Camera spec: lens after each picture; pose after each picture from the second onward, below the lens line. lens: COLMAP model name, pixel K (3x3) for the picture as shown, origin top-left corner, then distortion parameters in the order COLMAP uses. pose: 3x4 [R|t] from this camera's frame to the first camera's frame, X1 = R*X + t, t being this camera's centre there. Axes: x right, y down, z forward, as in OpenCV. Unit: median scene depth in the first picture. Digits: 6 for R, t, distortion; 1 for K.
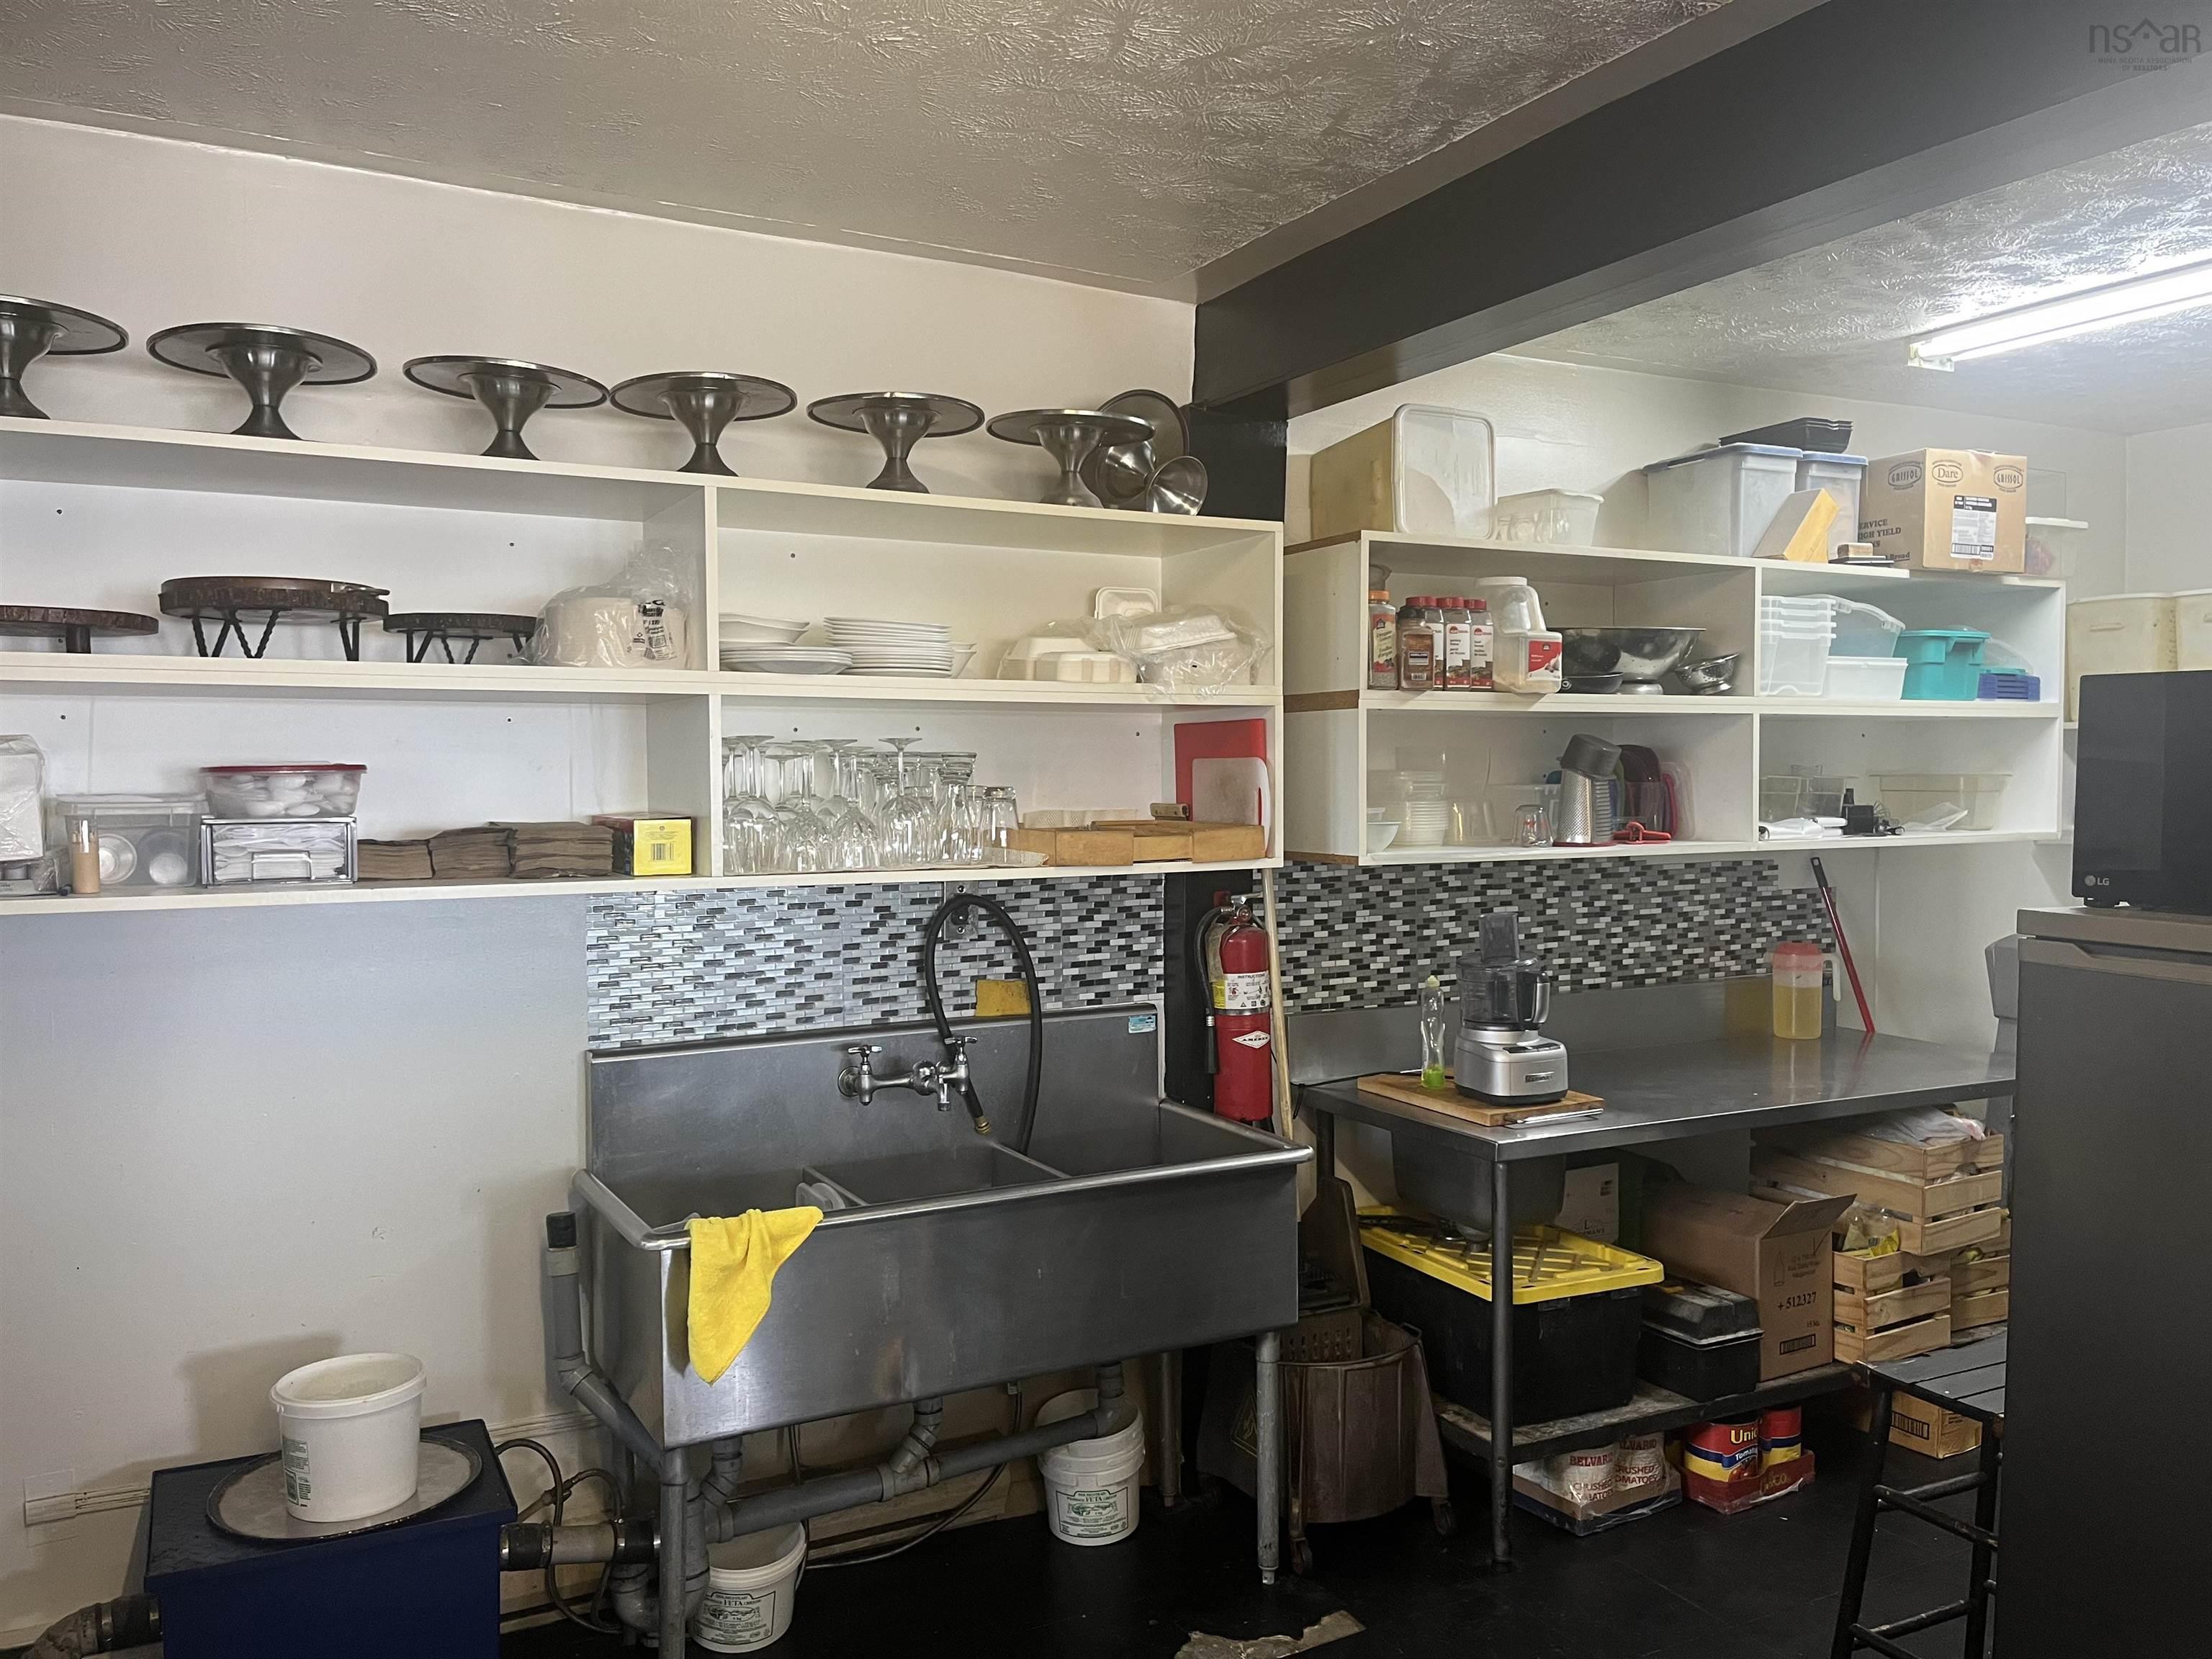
lens RADIAL K [[1693.8, 0, 1080.5], [0, 1693.8, 834.8], [0, 0, 1]] dist [0.051874, -0.075720]
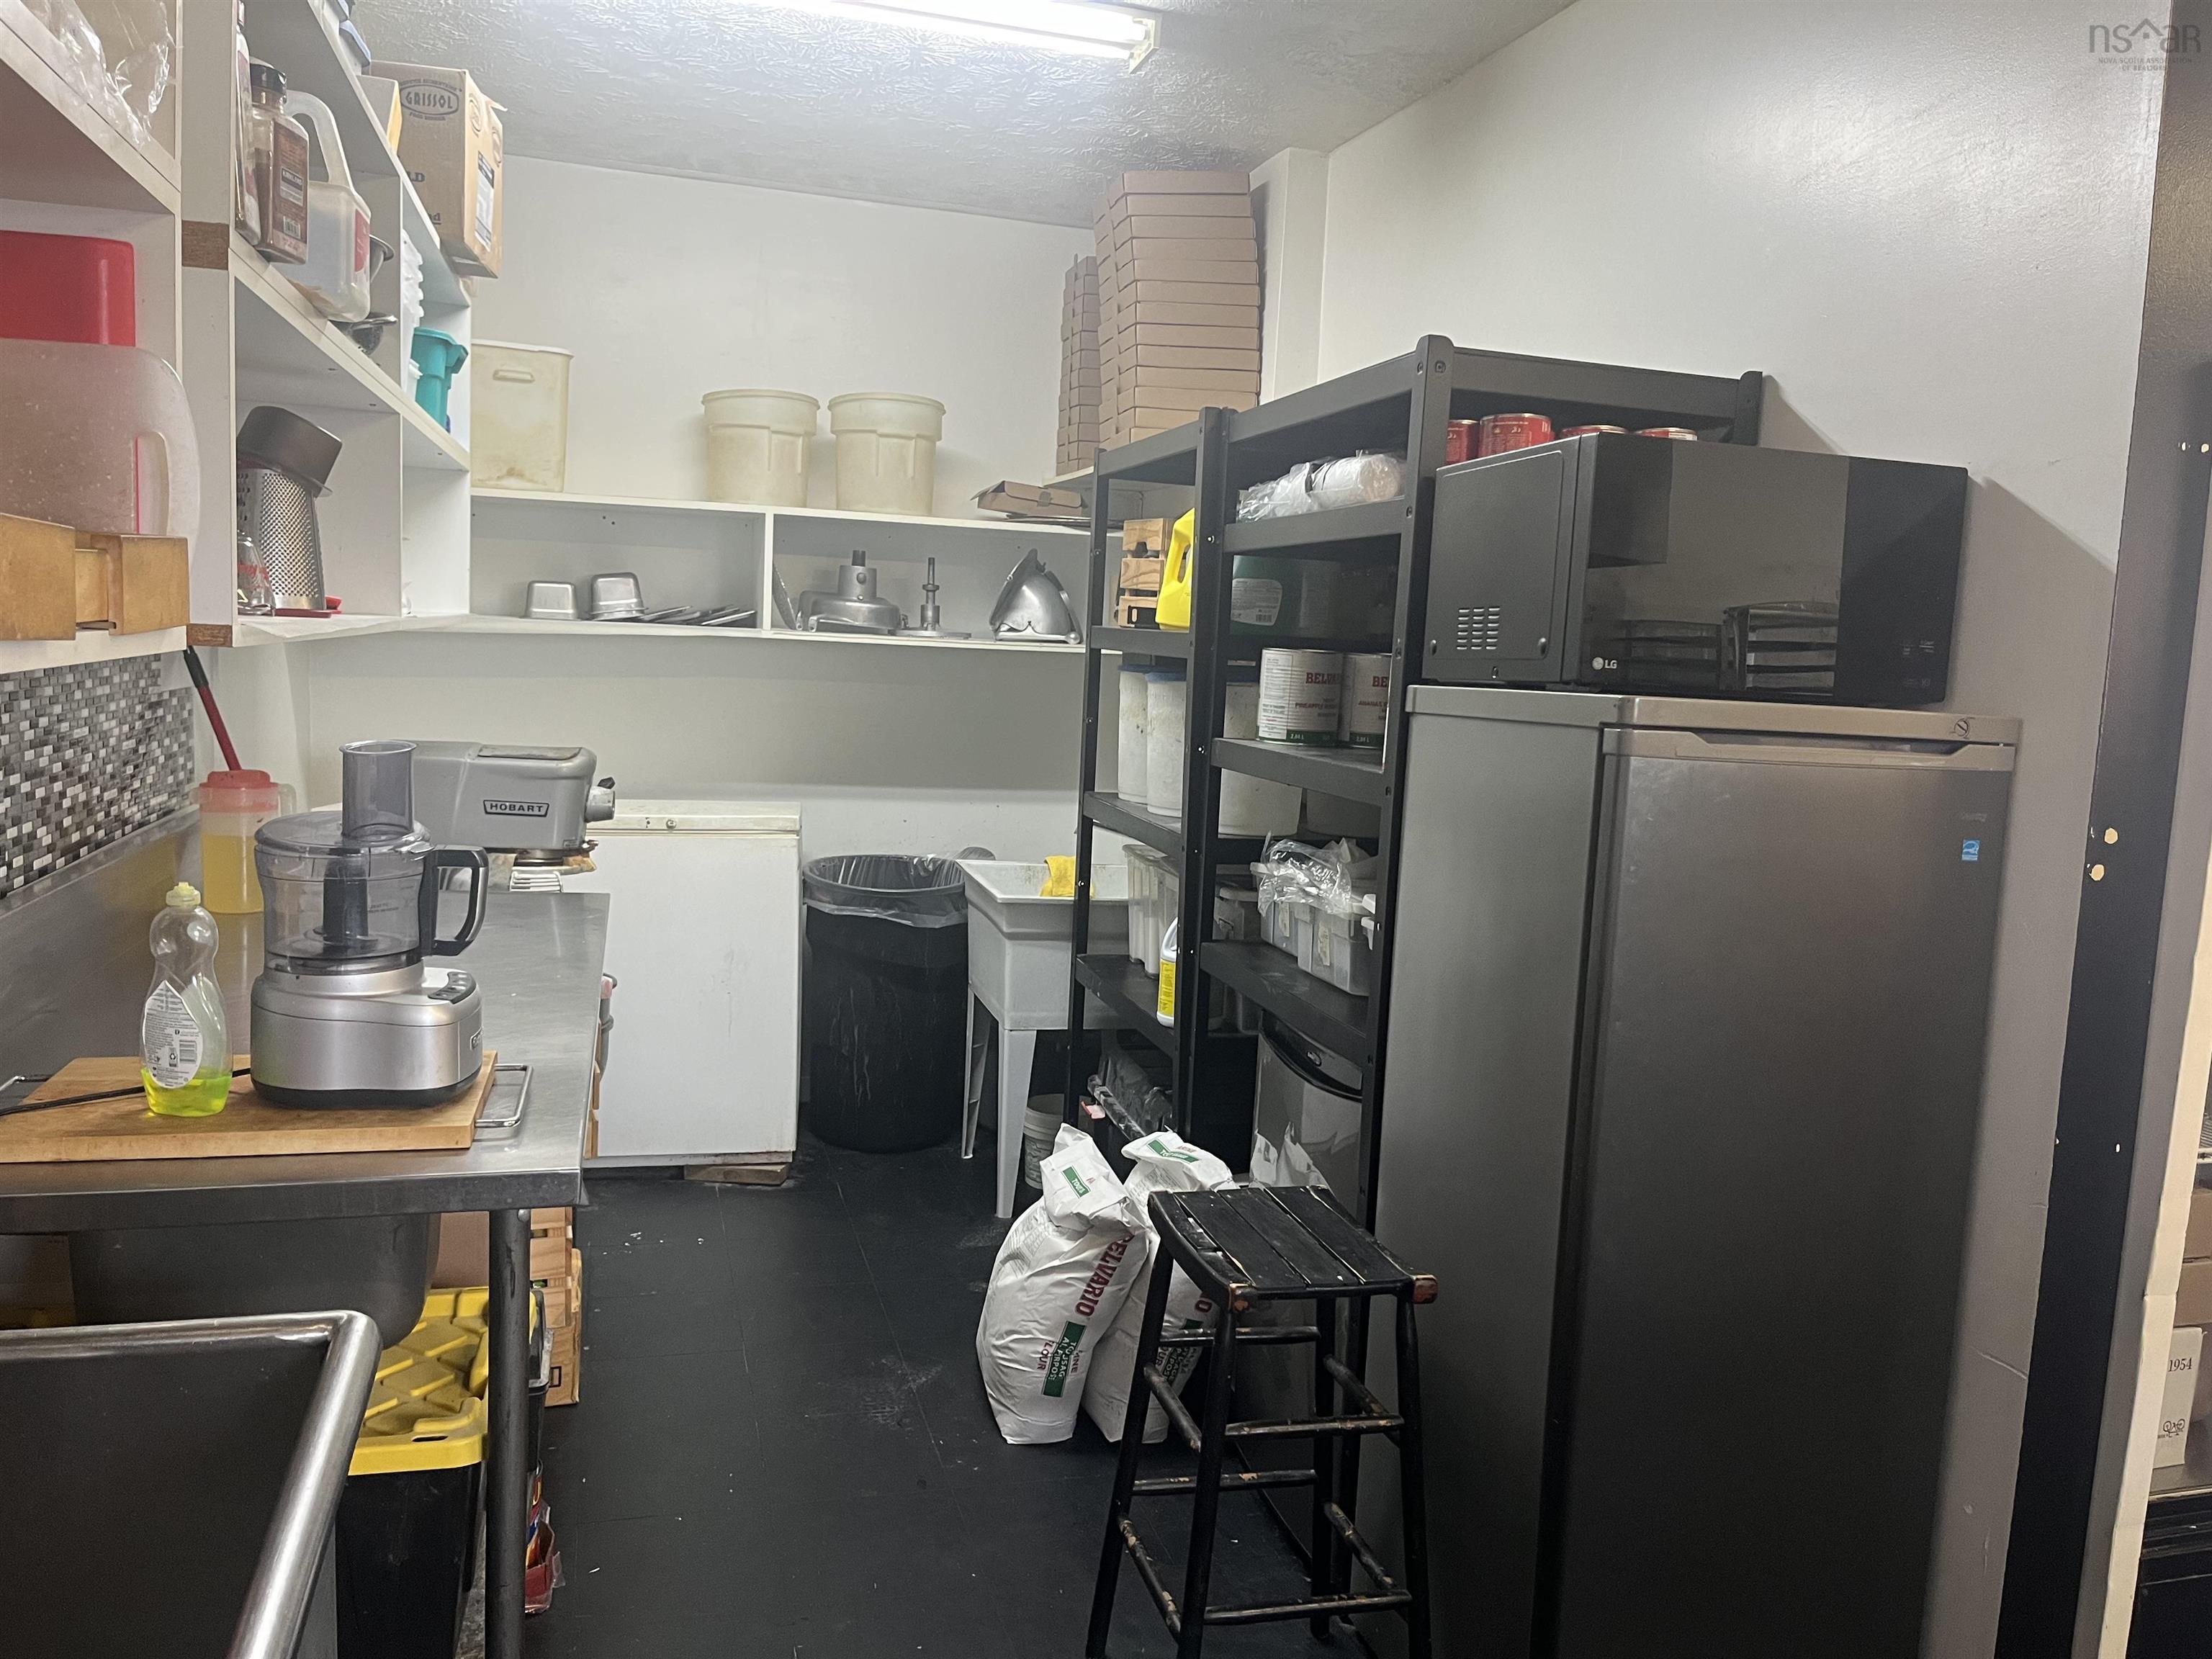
lens RADIAL K [[1693.8, 0, 1080.5], [0, 1693.8, 834.8], [0, 0, 1]] dist [0.051874, -0.075720]
pose [[0.216302, -0.106832, 0.970464, -0.203395], [-0.010002, 0.993701, 0.111620, 0.012483], [-0.976275, -0.033850, 0.213871, 0.647534]]
